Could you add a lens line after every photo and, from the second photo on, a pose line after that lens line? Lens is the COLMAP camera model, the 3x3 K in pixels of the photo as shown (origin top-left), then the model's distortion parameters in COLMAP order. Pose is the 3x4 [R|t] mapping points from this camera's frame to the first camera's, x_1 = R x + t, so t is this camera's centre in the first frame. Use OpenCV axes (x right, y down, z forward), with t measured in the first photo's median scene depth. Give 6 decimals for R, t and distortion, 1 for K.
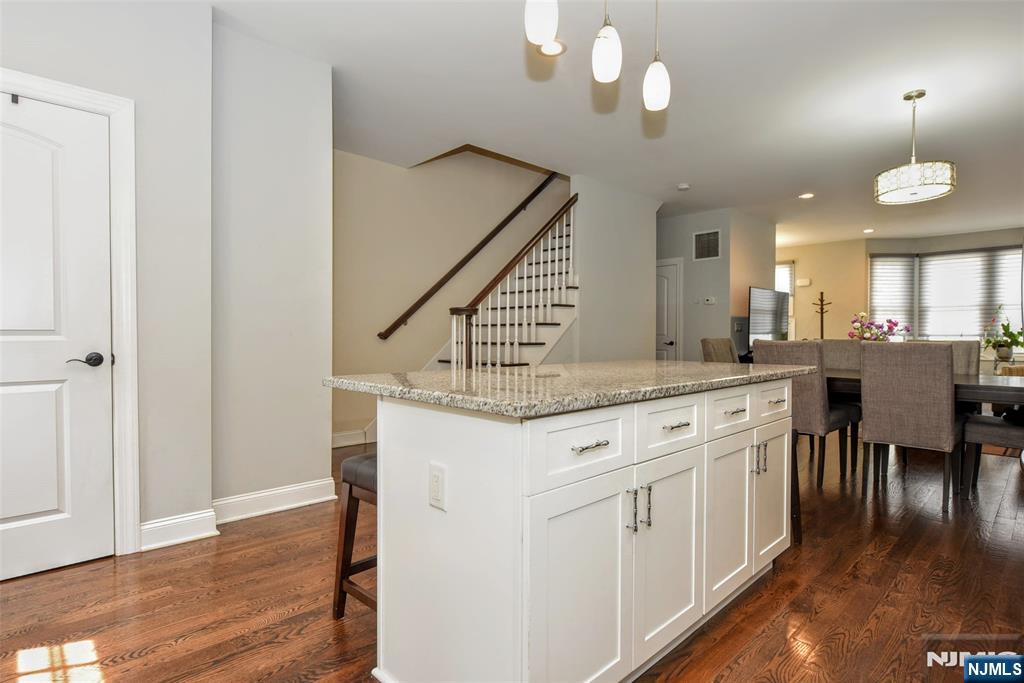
lens RADIAL K [[528.1, 0, 512.0], [0, 528.1, 341.5], [0, 0, 1]] dist [-0.002372, -0.000510]
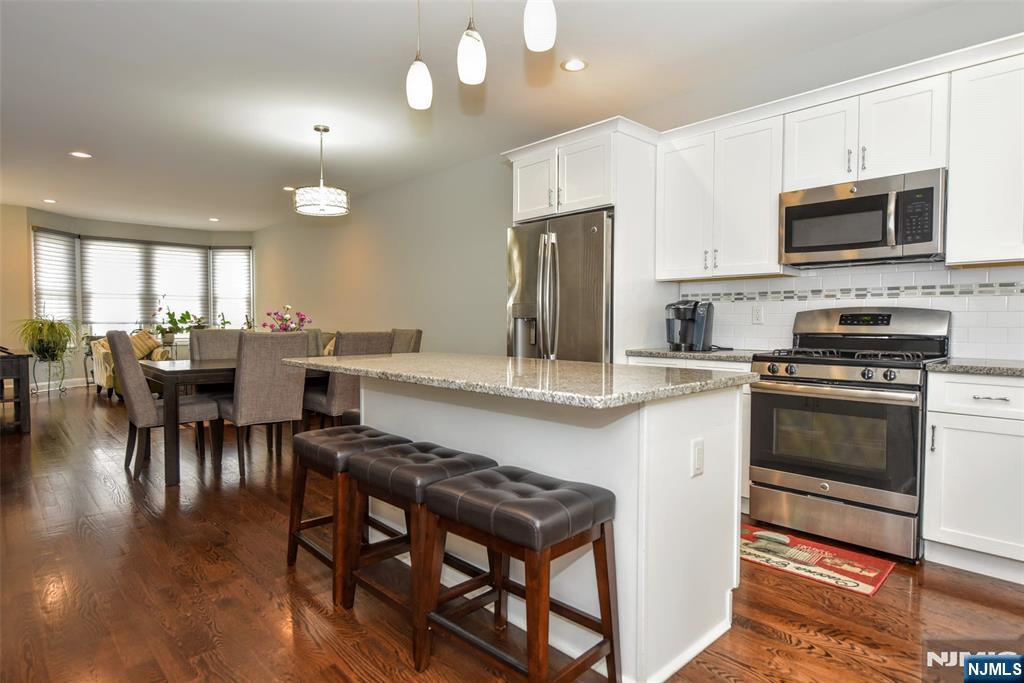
lens RADIAL K [[571.5, 0, 512.0], [0, 571.5, 341.5], [0, 0, 1]] dist [0.000002, -0.000165]
pose [[0.012430, -0.036310, 0.999263, -0.252961], [0.009283, 0.999302, 0.036196, -0.008693], [-0.999880, 0.008826, 0.012759, 0.242630]]
